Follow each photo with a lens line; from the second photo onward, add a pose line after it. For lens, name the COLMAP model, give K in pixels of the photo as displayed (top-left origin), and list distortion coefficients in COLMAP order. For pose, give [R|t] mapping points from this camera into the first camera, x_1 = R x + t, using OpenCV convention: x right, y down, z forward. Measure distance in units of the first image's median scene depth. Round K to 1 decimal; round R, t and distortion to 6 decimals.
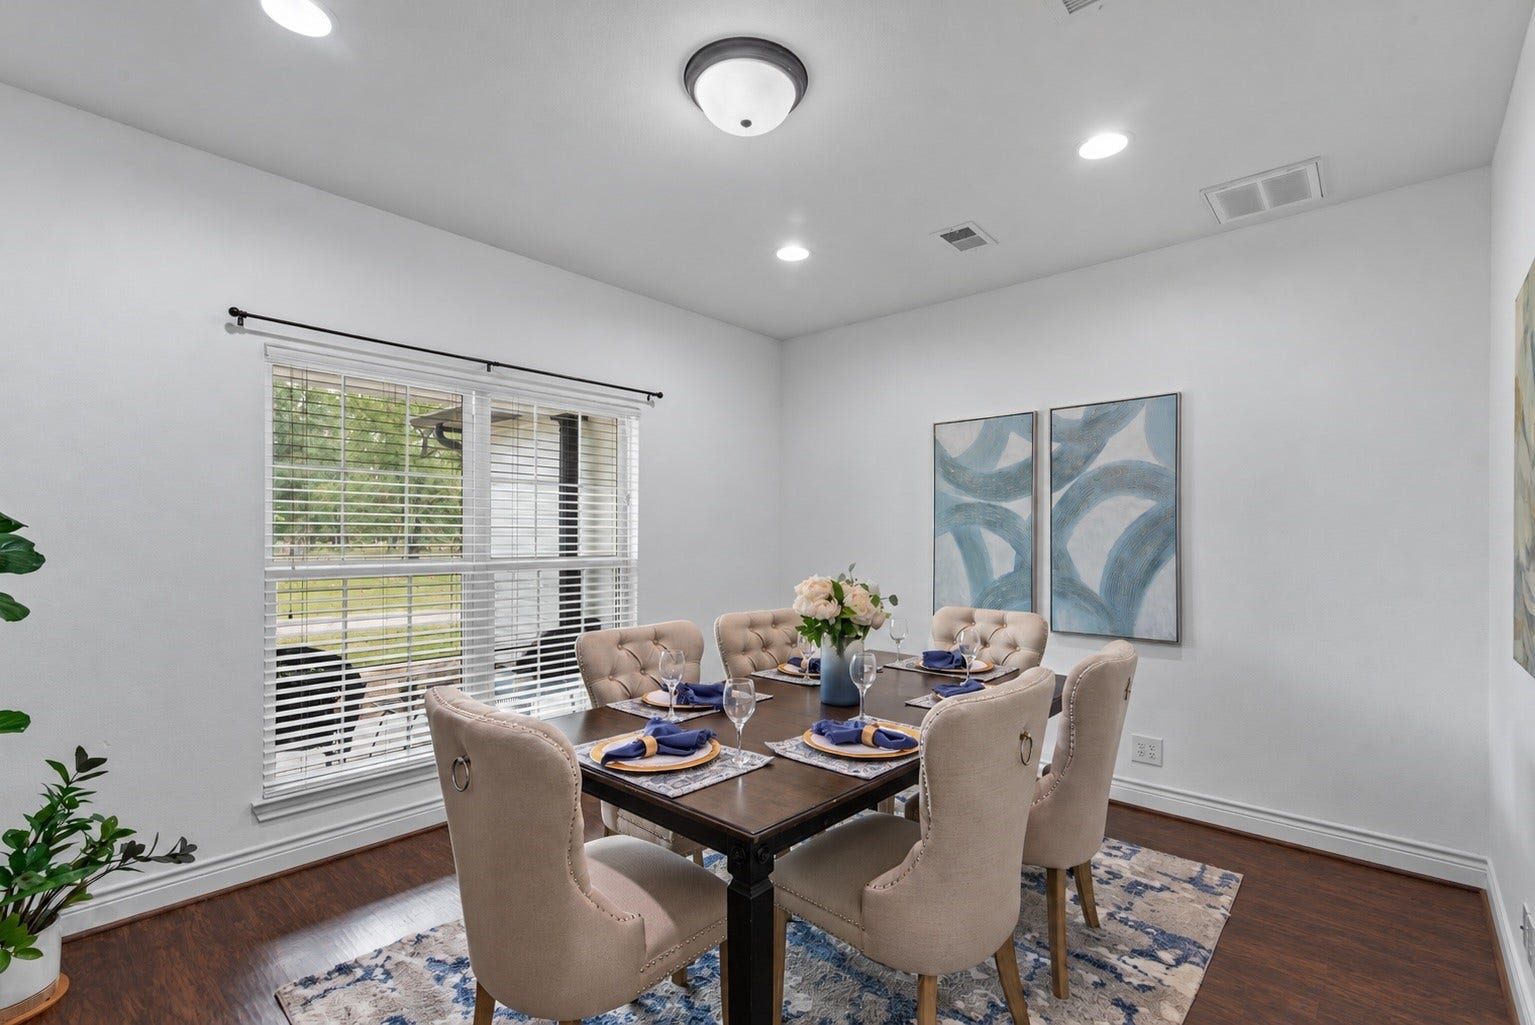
lens RADIAL K [[695.7, 0, 763.6], [0, 695.7, 522.8], [0, 0, 1]] dist [0.017569, -0.000005]
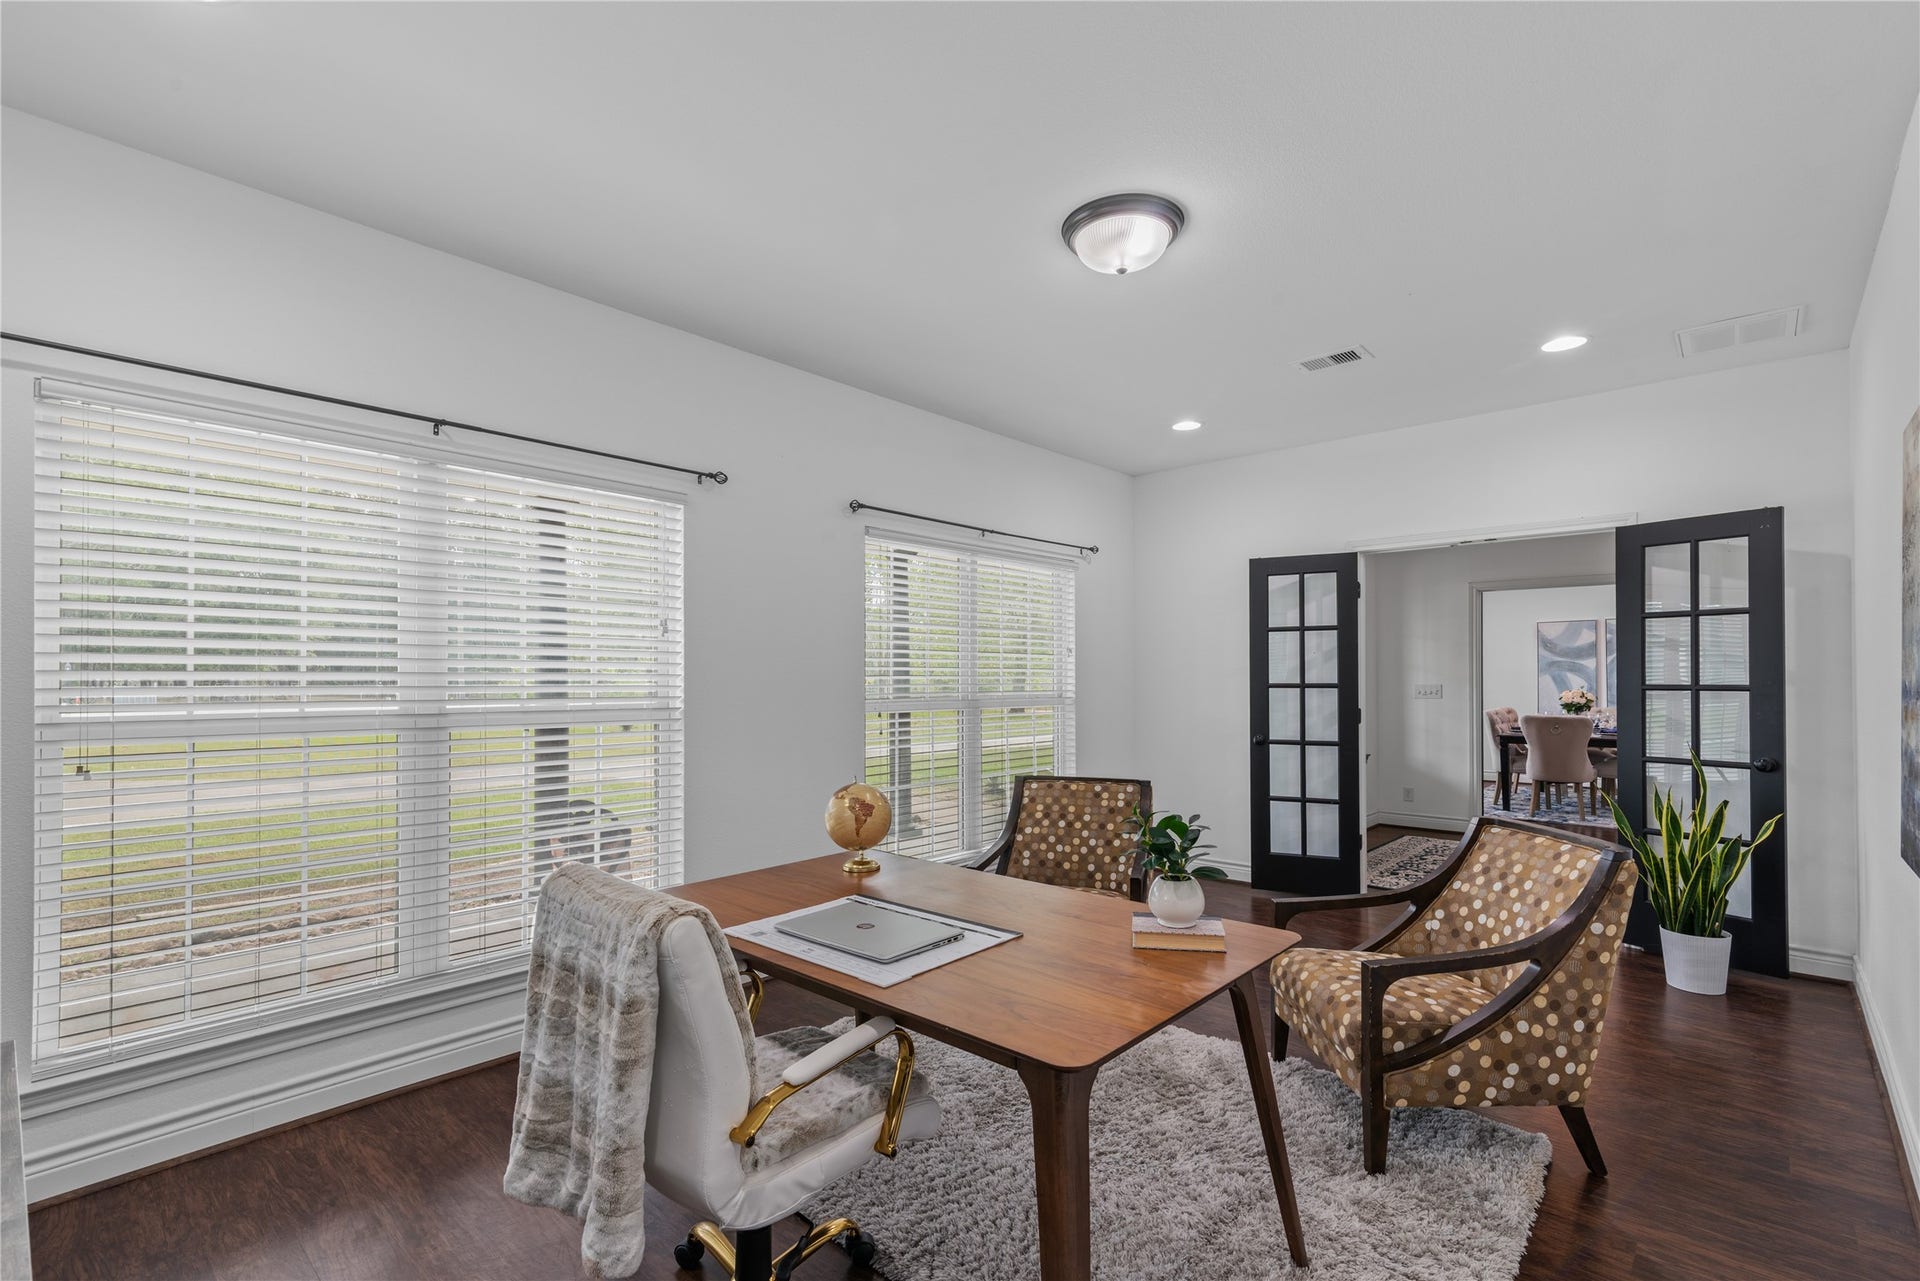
lens RADIAL K [[870.2, 0, 964.4], [0, 870.2, 647.2], [0, 0, 1]] dist [0.017569, -0.000005]
pose [[0.999807, 0.003624, -0.019331, -0.327898], [-0.003978, 0.999825, -0.018280, -0.002916], [0.019262, 0.018354, 0.999646, -0.382636]]
